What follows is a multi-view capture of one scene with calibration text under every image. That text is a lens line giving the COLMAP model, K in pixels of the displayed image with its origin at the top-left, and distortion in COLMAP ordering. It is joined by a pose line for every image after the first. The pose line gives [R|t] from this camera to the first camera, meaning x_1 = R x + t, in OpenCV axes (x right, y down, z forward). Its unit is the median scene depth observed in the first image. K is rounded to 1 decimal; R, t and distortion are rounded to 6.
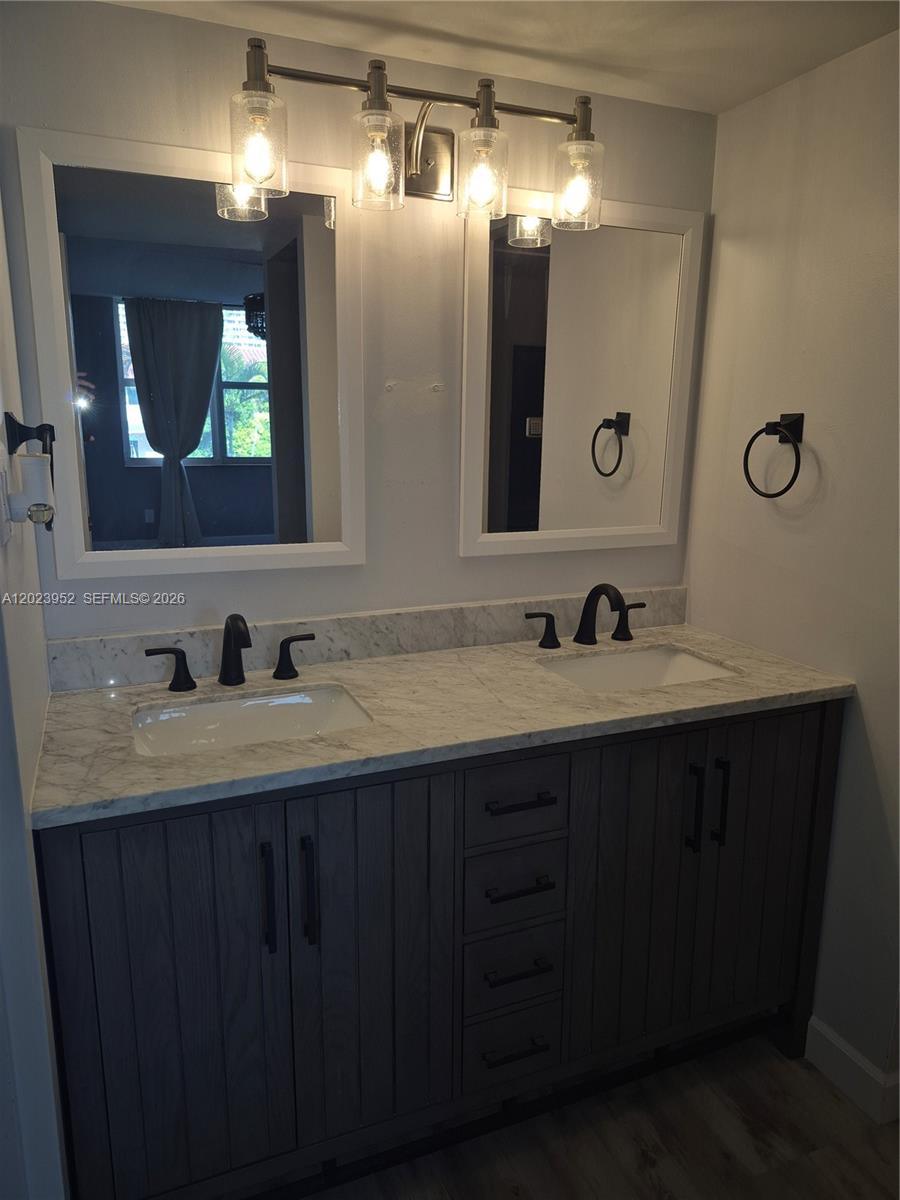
lens RADIAL K [[824.0, 0, 447.4], [0, 824.0, 603.7], [0, 0, 1]] dist [0.058686, -0.055894]
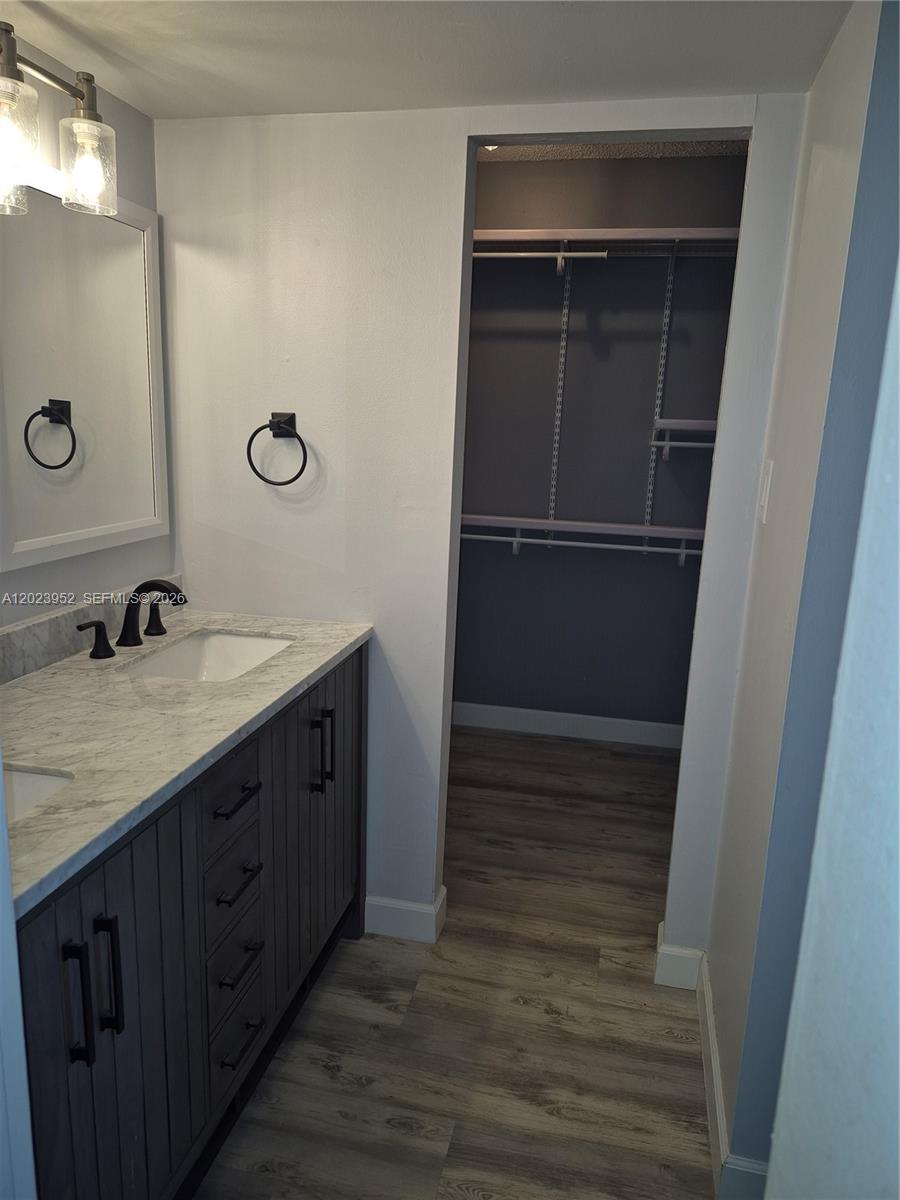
lens RADIAL K [[830.8, 0, 449.9], [0, 830.8, 597.7], [0, 0, 1]] dist [0.062253, -0.055119]
pose [[0.581065, -0.165782, 0.796793, -0.425641], [0.149507, 0.984116, 0.095728, -0.048855], [-0.800007, 0.063502, 0.596621, 0.128829]]
